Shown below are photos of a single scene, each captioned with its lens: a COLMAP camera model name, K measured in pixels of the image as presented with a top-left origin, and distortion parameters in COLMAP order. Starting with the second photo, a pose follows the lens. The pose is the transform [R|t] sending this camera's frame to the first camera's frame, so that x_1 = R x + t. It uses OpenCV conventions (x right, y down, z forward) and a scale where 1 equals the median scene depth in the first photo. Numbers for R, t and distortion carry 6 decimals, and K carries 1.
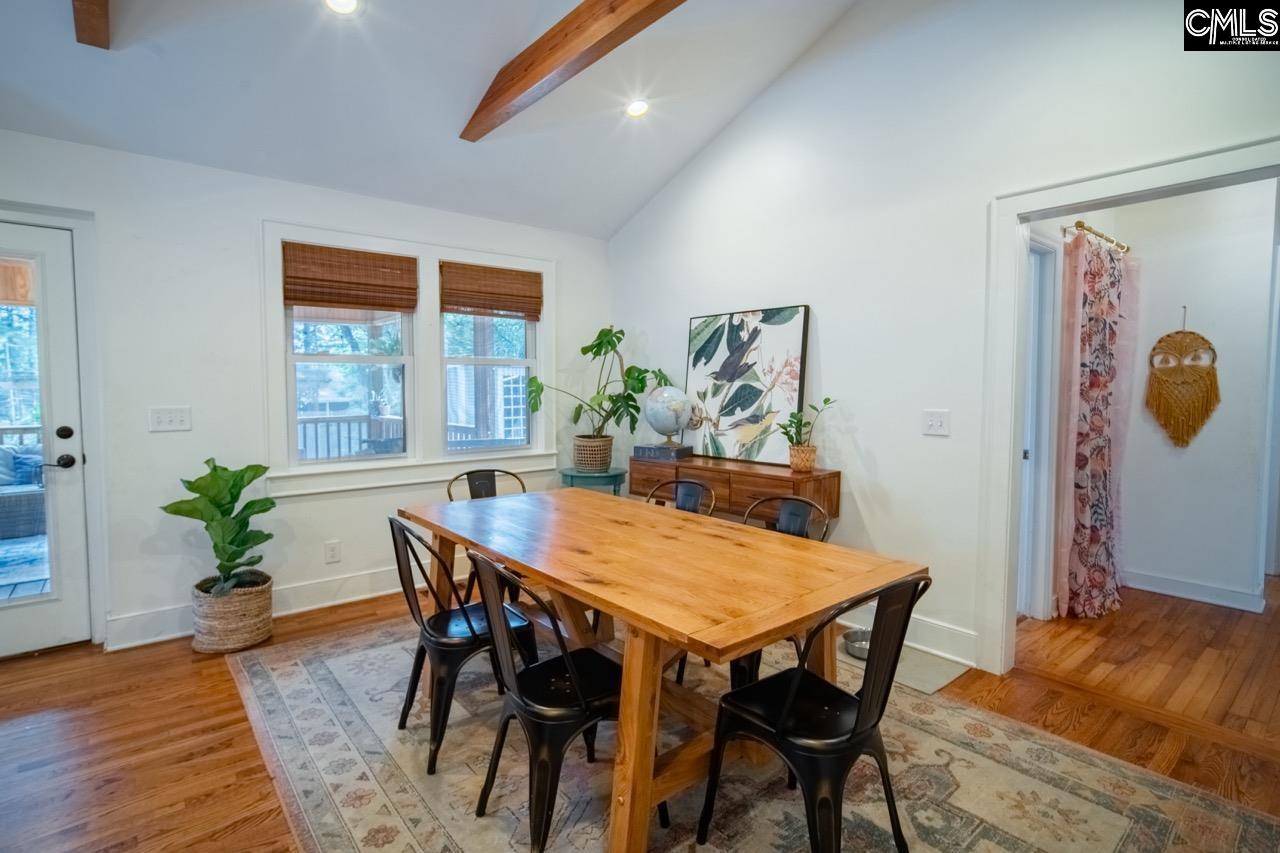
lens RADIAL K [[632.9, 0, 640.0], [0, 632.9, 426.5], [0, 0, 1]] dist [-0.000707, -0.000197]
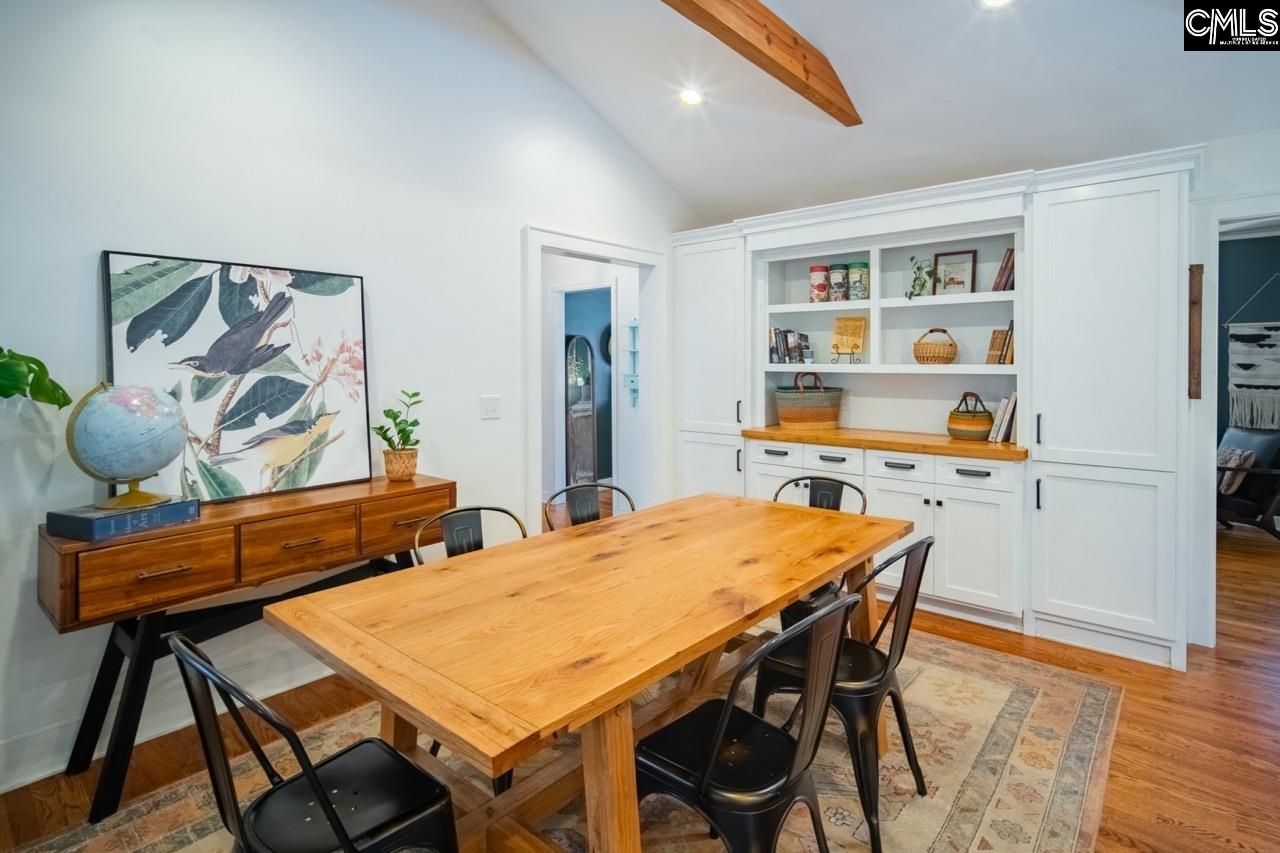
lens RADIAL K [[646.2, 0, 644.1], [0, 646.2, 373.1], [0, 0, 1]] dist [-0.018510, 0.000109]
pose [[-0.172822, -0.016200, 0.984820, -0.556493], [0.065339, 0.997474, 0.027875, -0.063513], [-0.982784, 0.069165, -0.171327, 0.728045]]
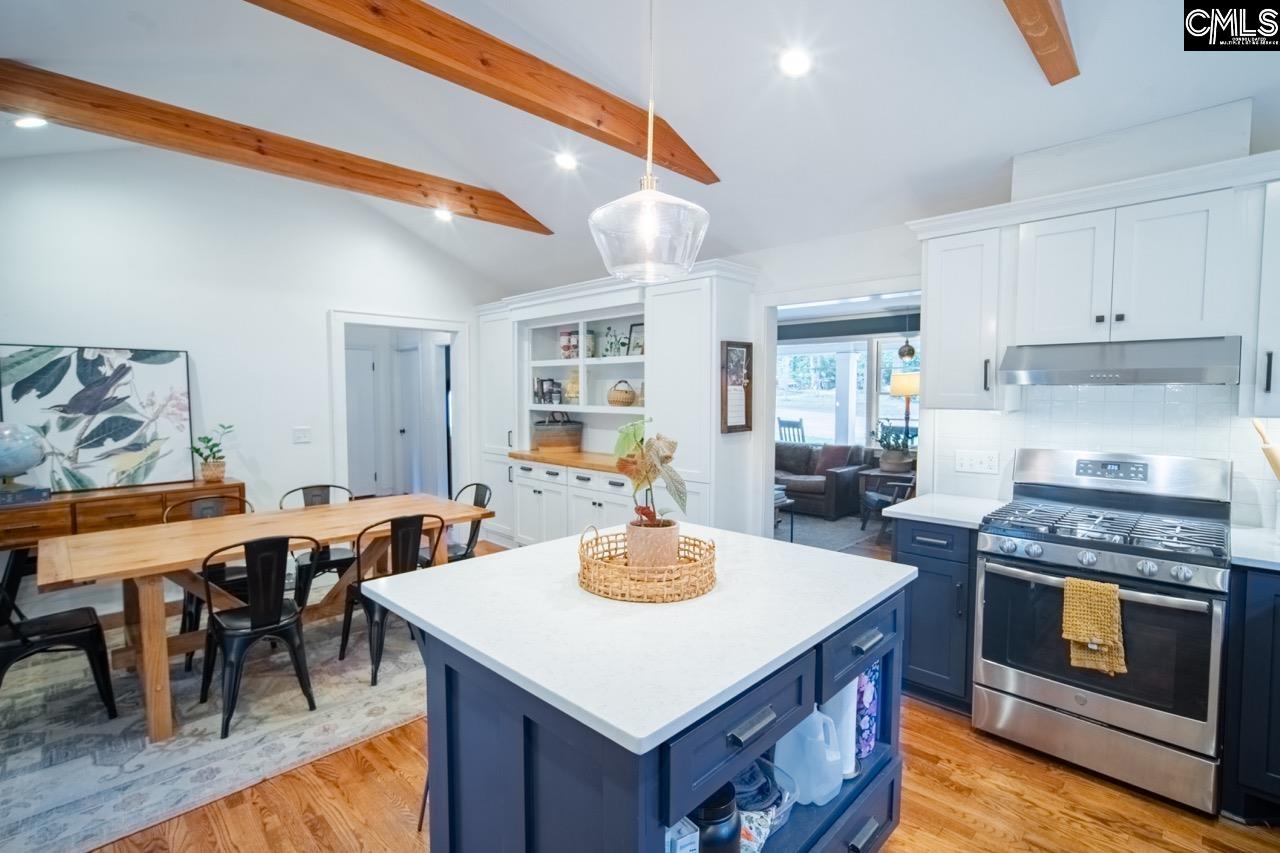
lens RADIAL K [[600.7, 0, 640.0], [0, 600.7, 426.5], [0, 0, 1]] dist [-0.002398, 0.000886]
pose [[-0.093347, -0.059680, 0.993843, -0.924421], [0.065027, 0.995705, 0.065900, -0.058380], [-0.993508, 0.070779, -0.089066, 0.206416]]
